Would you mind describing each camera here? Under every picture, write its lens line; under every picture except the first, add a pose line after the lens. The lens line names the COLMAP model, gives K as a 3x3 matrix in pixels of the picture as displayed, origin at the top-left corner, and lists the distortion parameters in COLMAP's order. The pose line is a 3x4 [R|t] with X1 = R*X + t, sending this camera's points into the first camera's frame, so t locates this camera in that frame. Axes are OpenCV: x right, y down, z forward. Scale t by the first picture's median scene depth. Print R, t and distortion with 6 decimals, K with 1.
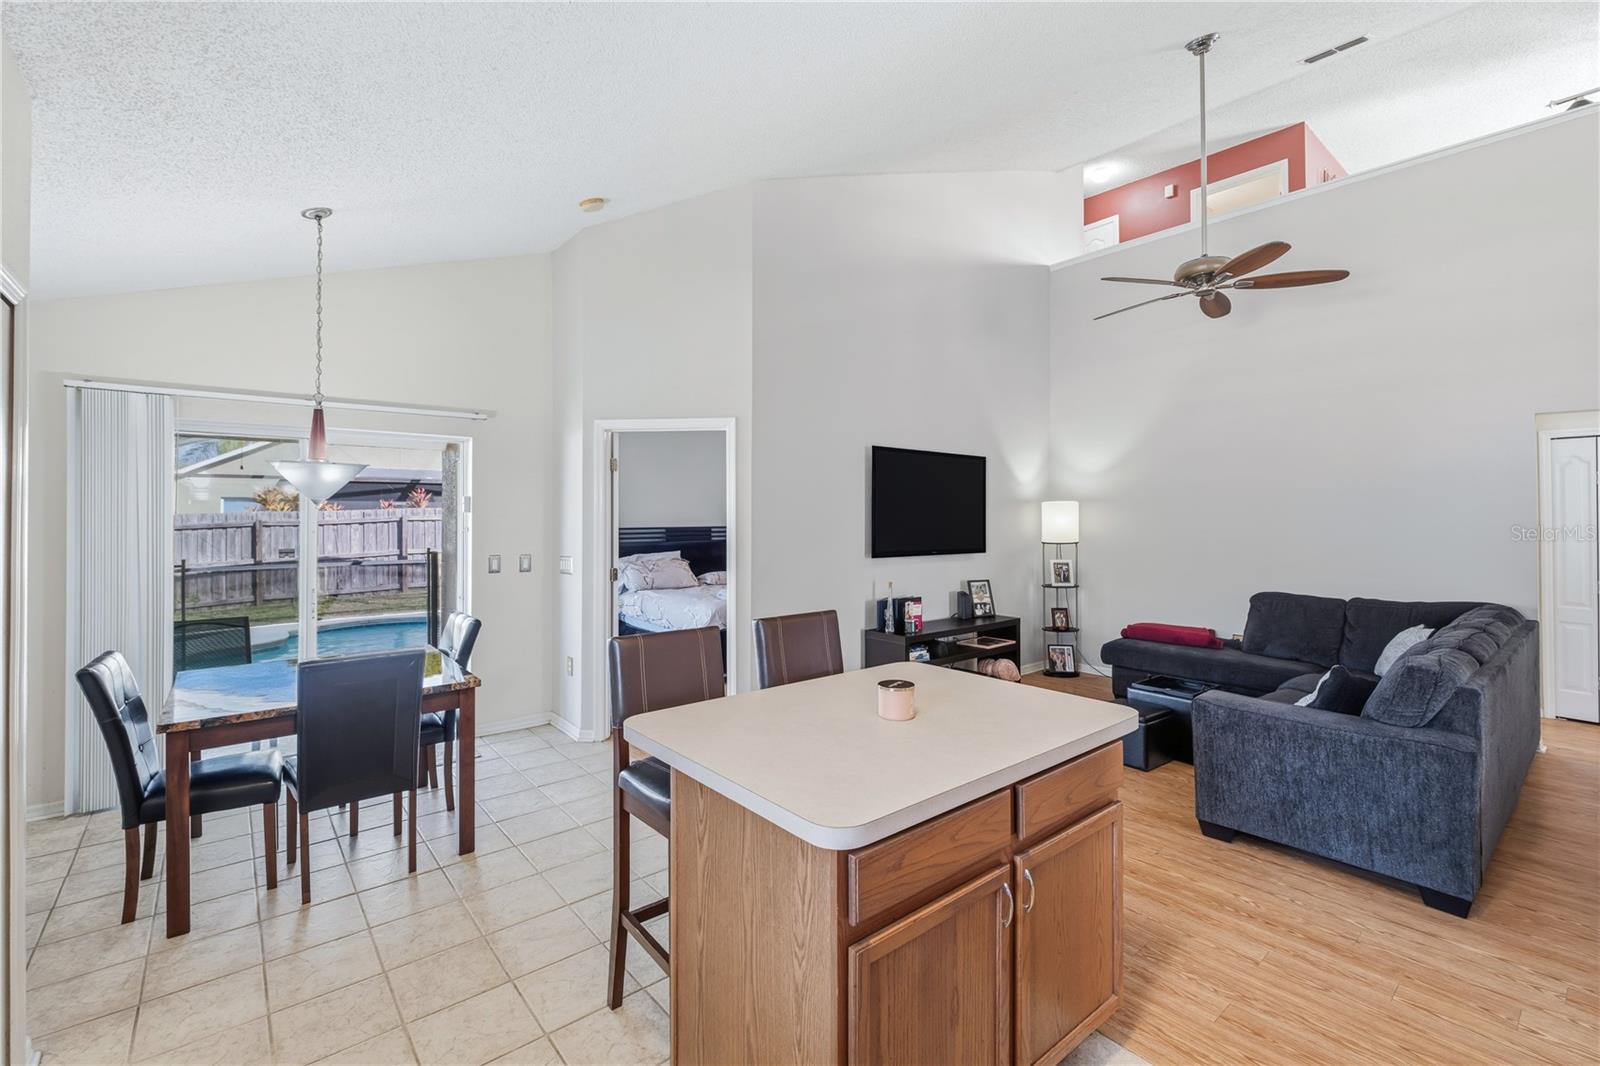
lens RADIAL K [[696.3, 0, 787.7], [0, 696.3, 512.7], [0, 0, 1]] dist [-0.004261, -0.002225]
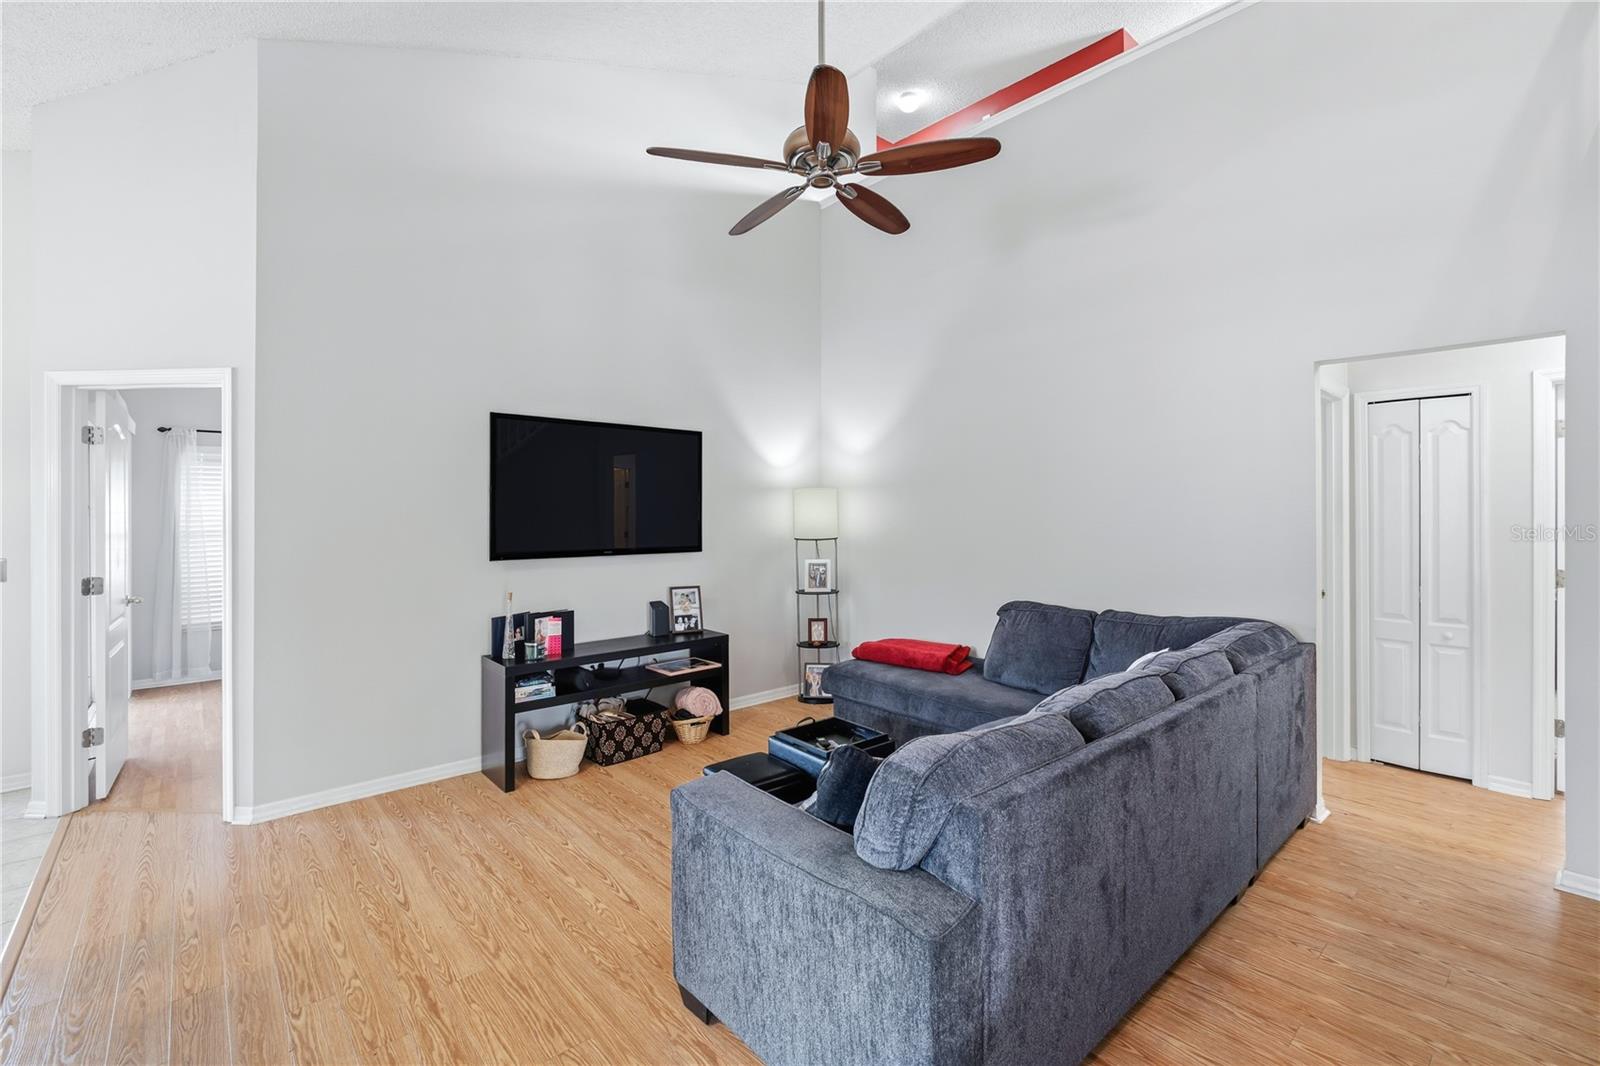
lens RADIAL K [[696.3, 0, 792.0], [0, 696.3, 512.2], [0, 0, 1]] dist [-0.004261, -0.002225]
pose [[0.999514, -0.003856, 0.030936, 0.377247], [0.003660, 0.999973, 0.006402, 0.007691], [-0.030960, -0.006286, 0.999501, 0.206711]]
